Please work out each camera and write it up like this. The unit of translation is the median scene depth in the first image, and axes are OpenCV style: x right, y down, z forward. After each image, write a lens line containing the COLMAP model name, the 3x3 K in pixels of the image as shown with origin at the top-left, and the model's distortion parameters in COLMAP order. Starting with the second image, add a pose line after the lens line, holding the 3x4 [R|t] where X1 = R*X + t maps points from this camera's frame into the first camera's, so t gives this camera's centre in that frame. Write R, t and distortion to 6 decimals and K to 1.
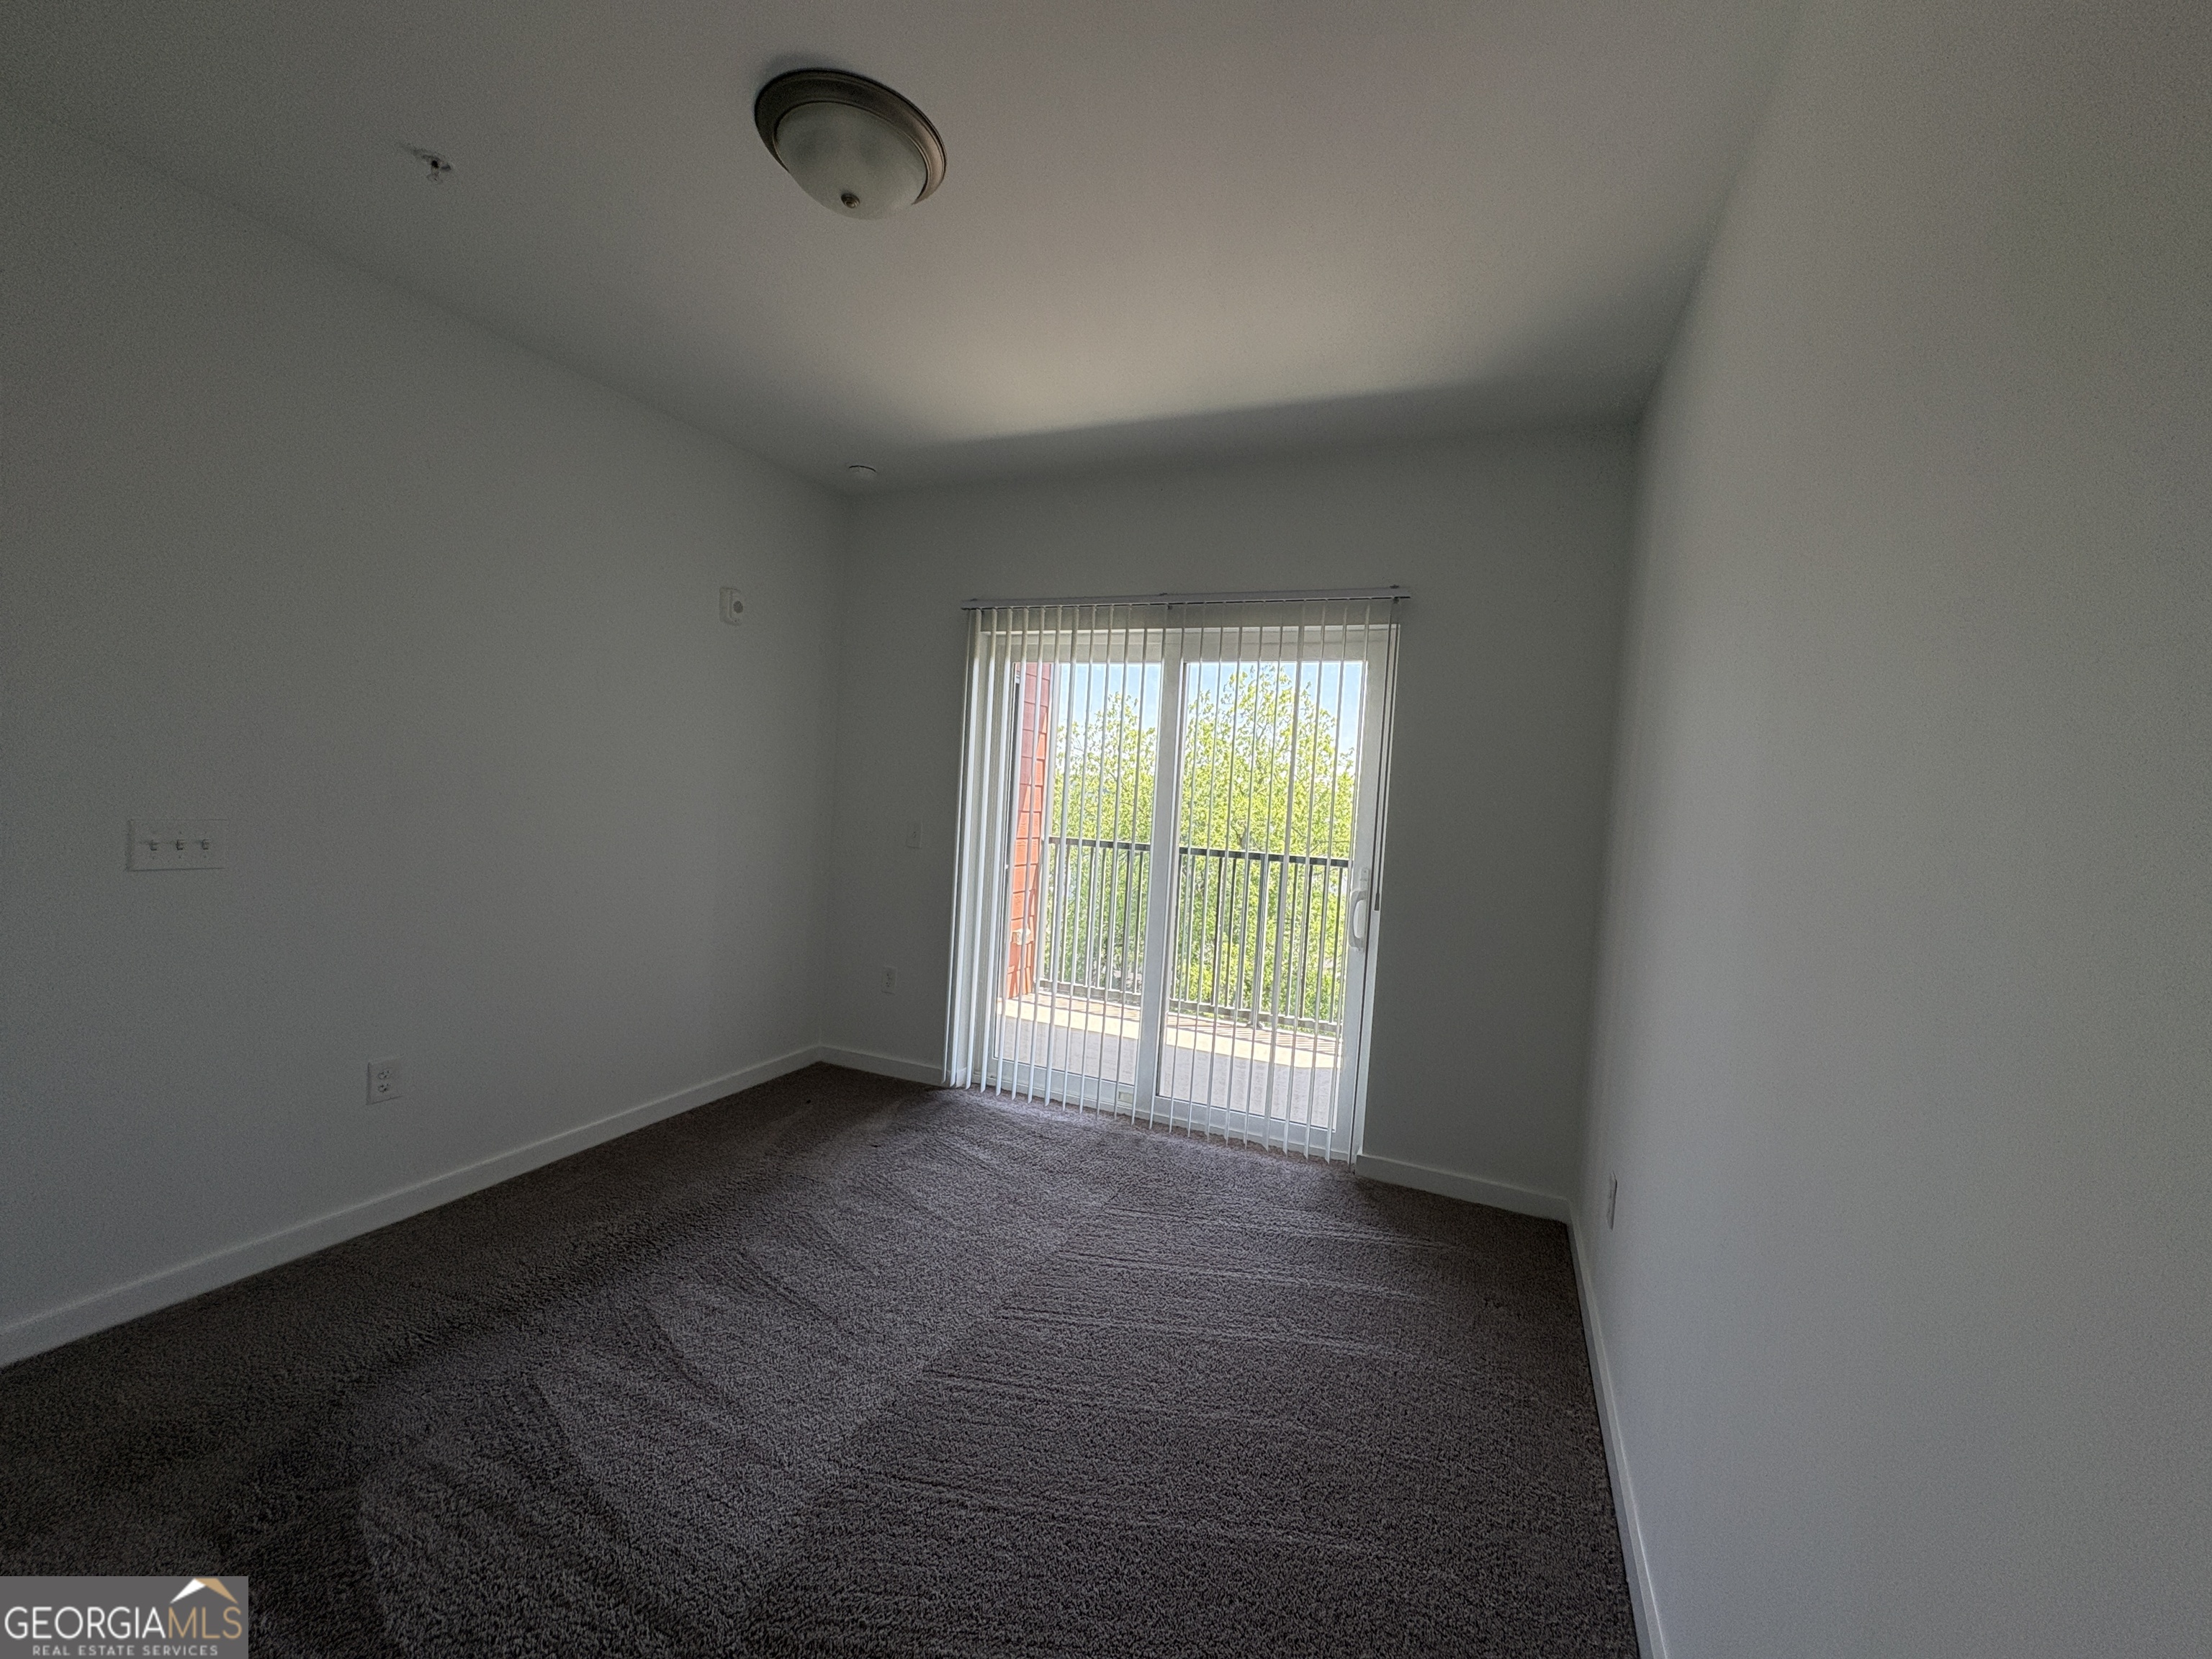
lens RADIAL K [[881.9, 0, 1104.8], [0, 881.9, 826.4], [0, 0, 1]] dist [-0.002237, 0.000351]
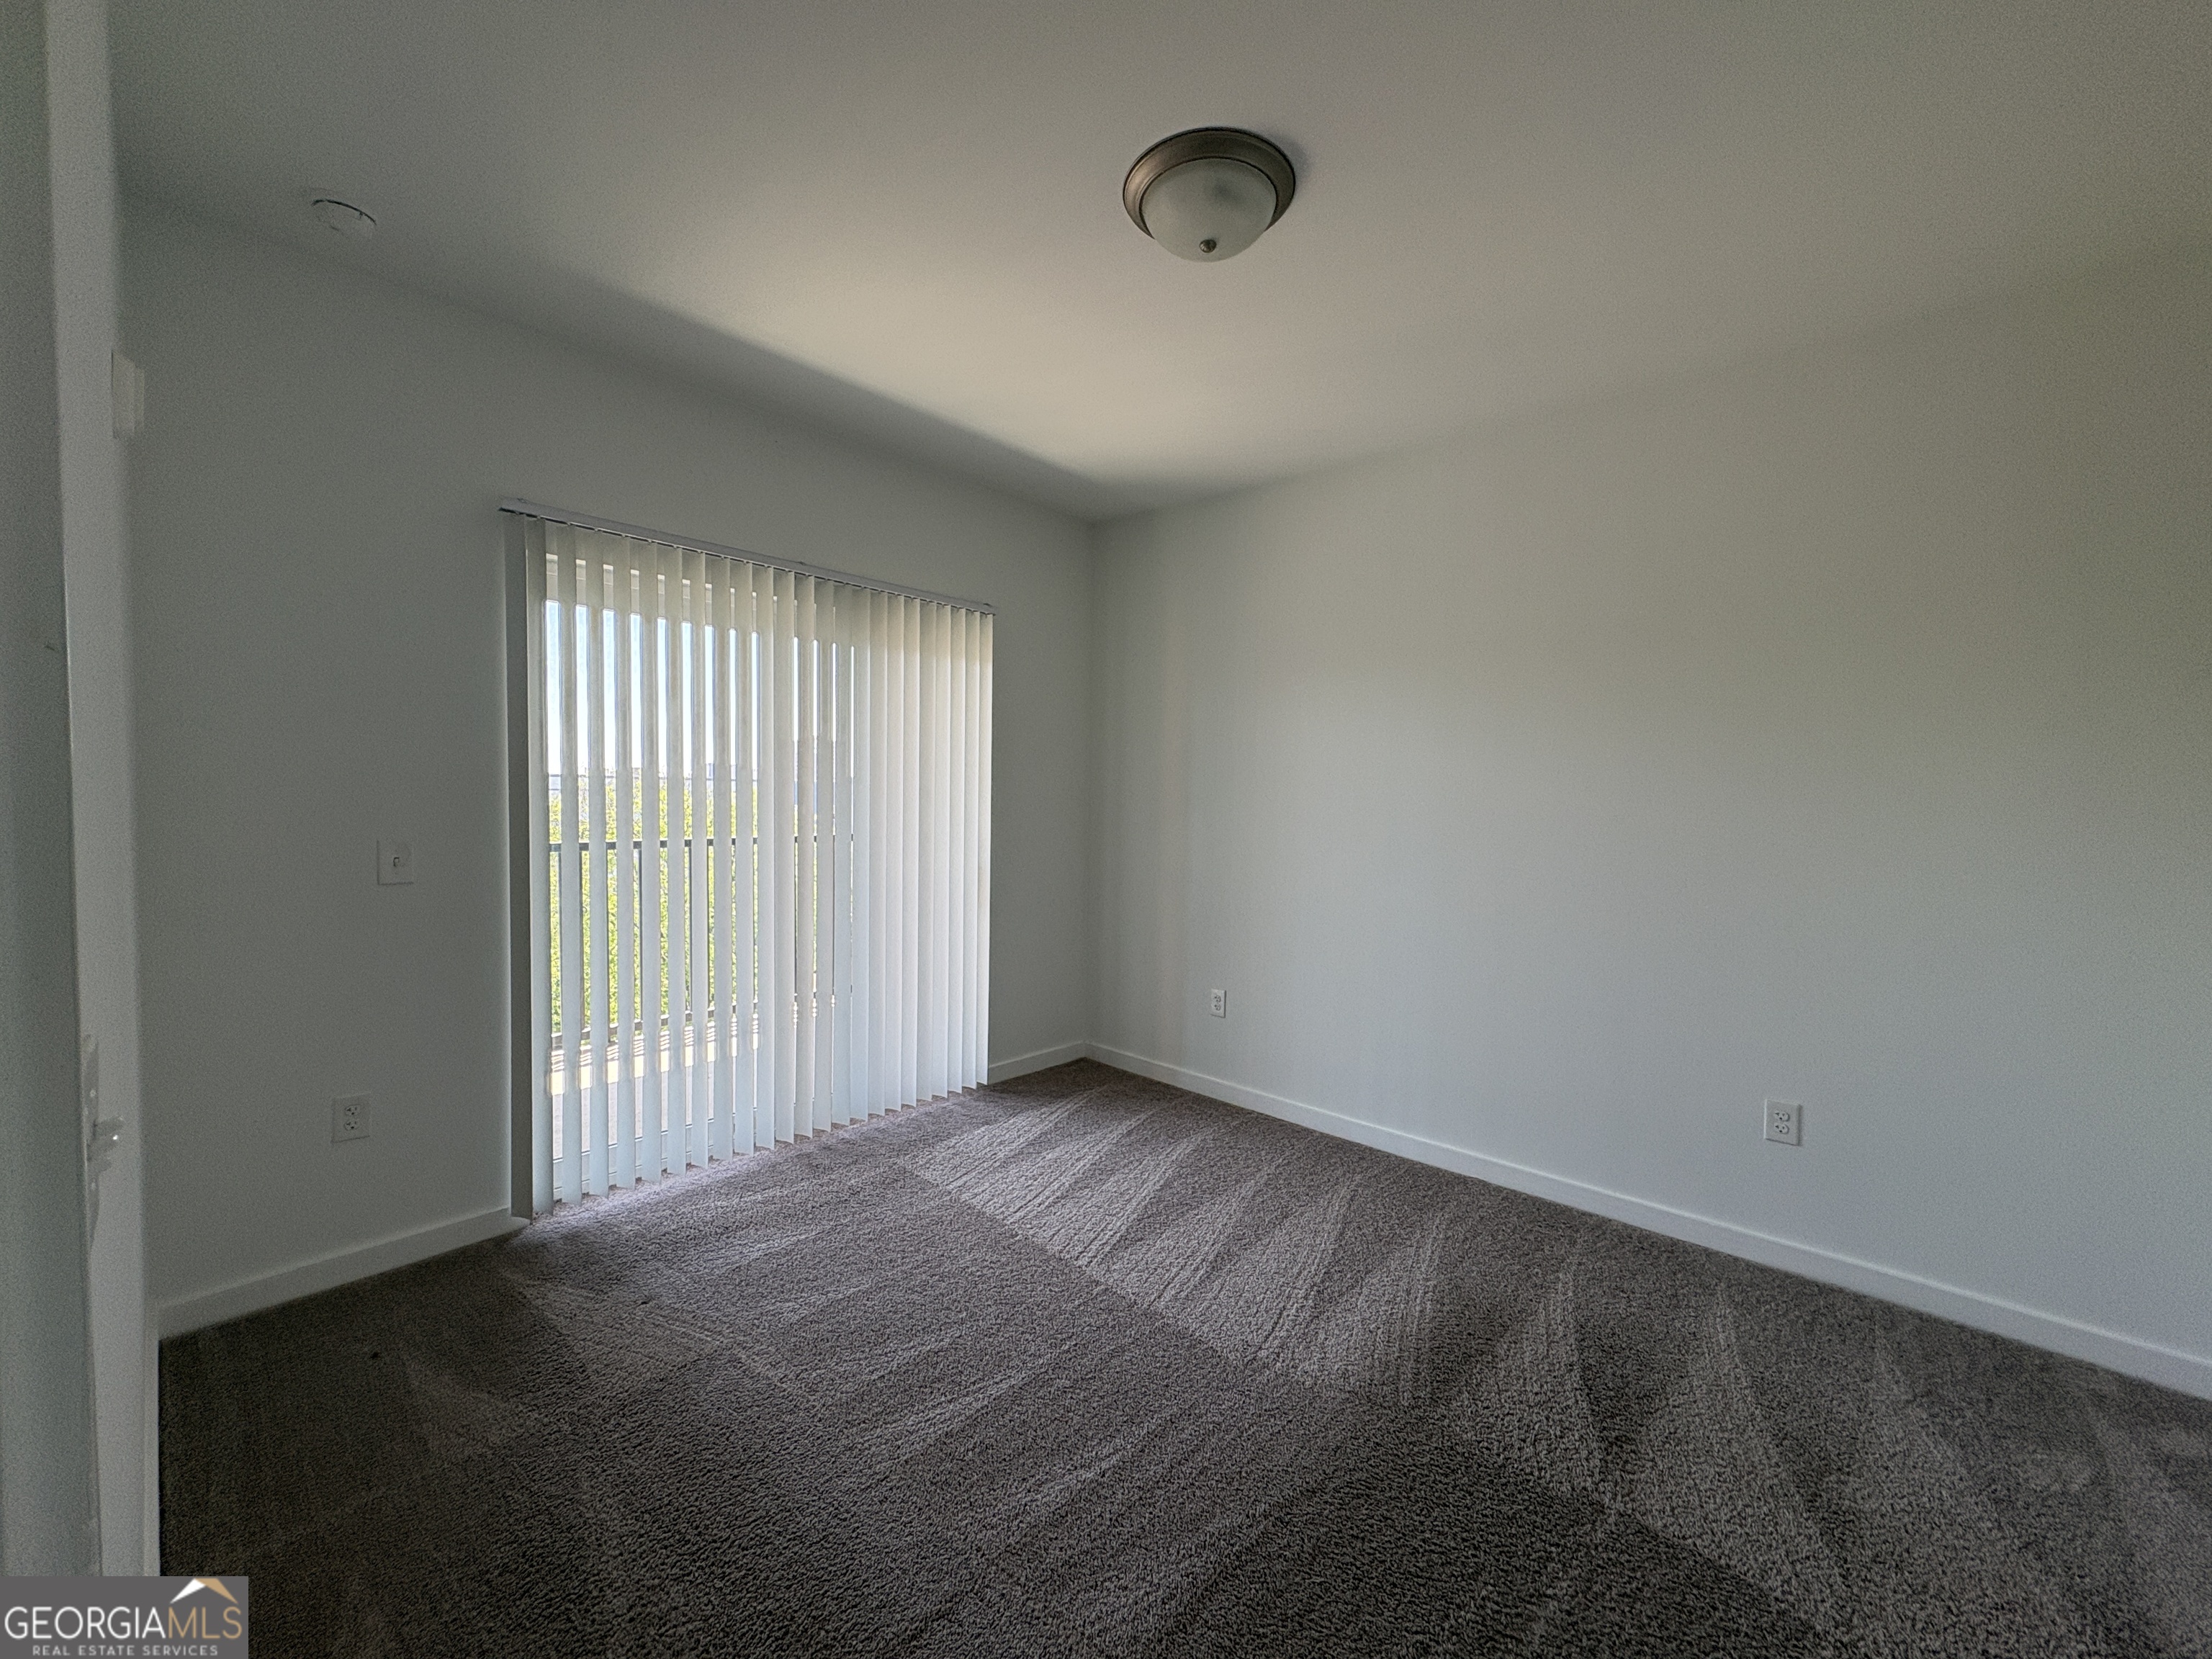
lens RADIAL K [[881.9, 0, 1111.9], [0, 881.9, 831.2], [0, 0, 1]] dist [-0.002237, 0.000351]
pose [[0.321866, -0.091517, 0.942352, -0.713693], [0.039826, 0.995745, 0.083100, -0.048752], [-0.945947, 0.010783, 0.324142, 0.392763]]
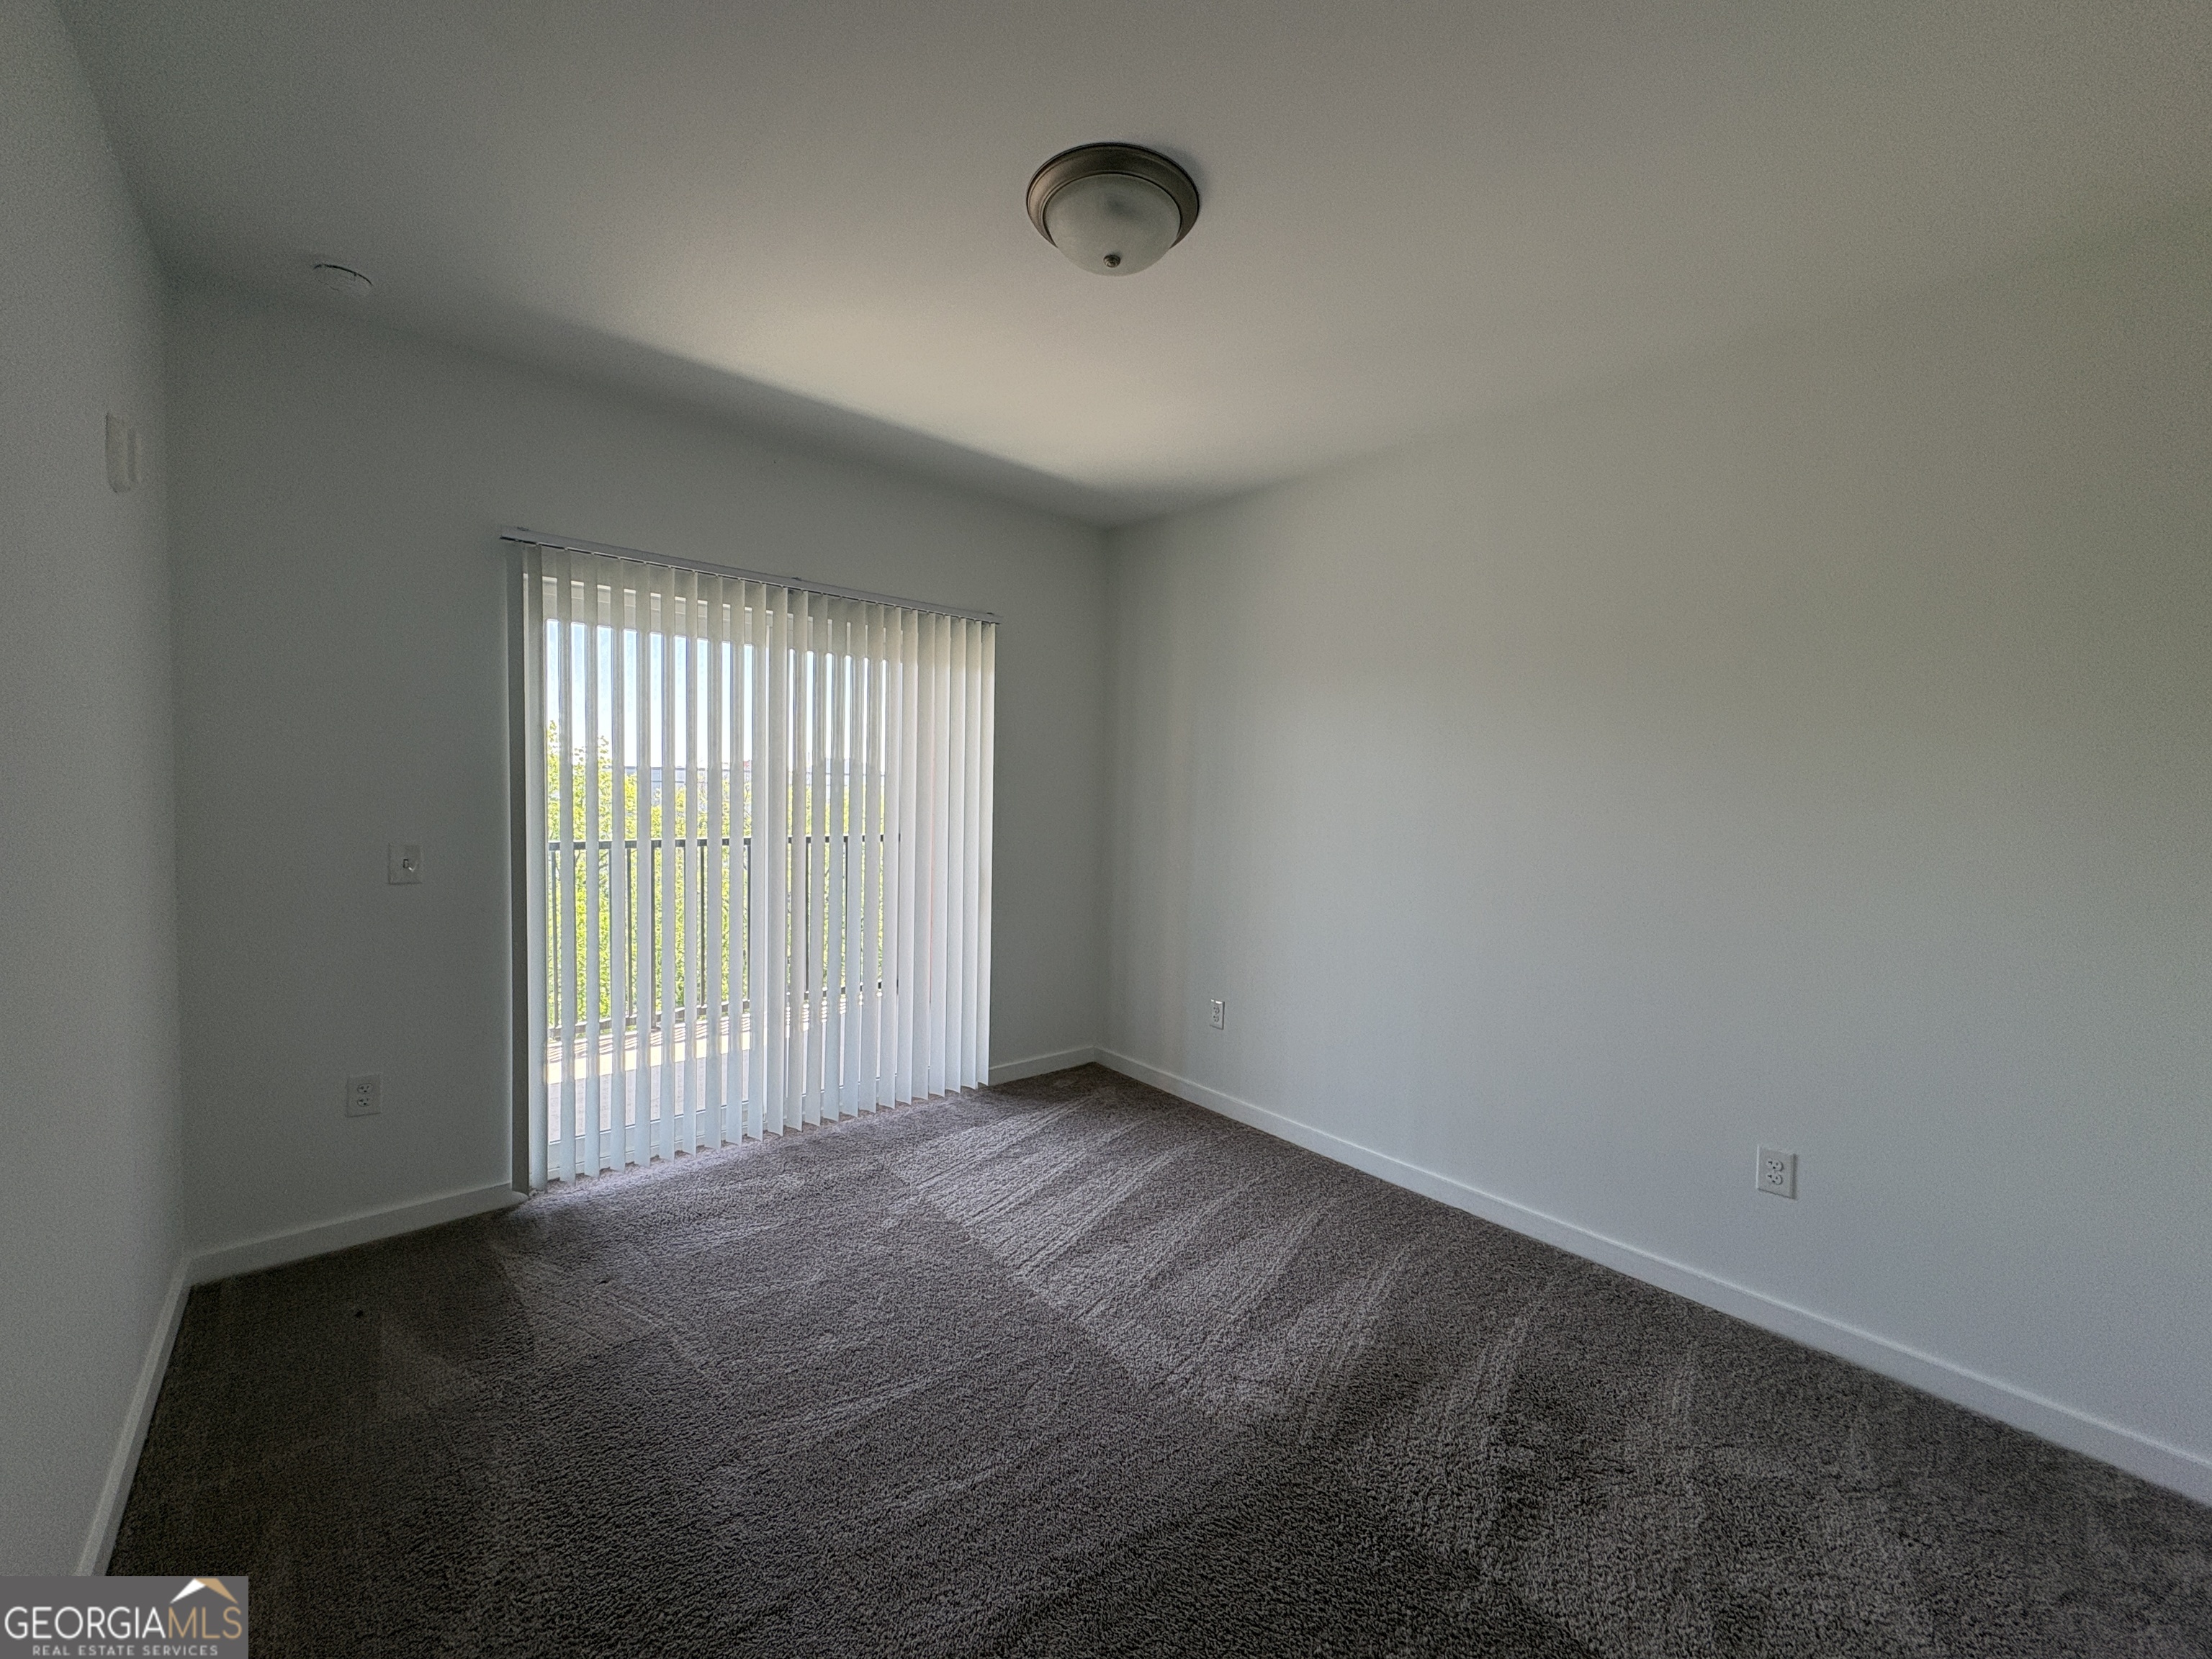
lens RADIAL K [[881.9, 0, 1118.6], [0, 881.9, 829.4], [0, 0, 1]] dist [-0.002237, 0.000351]
pose [[0.424836, -0.089636, 0.900822, -0.664169], [0.035021, 0.995968, 0.082588, -0.059014], [-0.904593, -0.003539, 0.426262, 0.274167]]
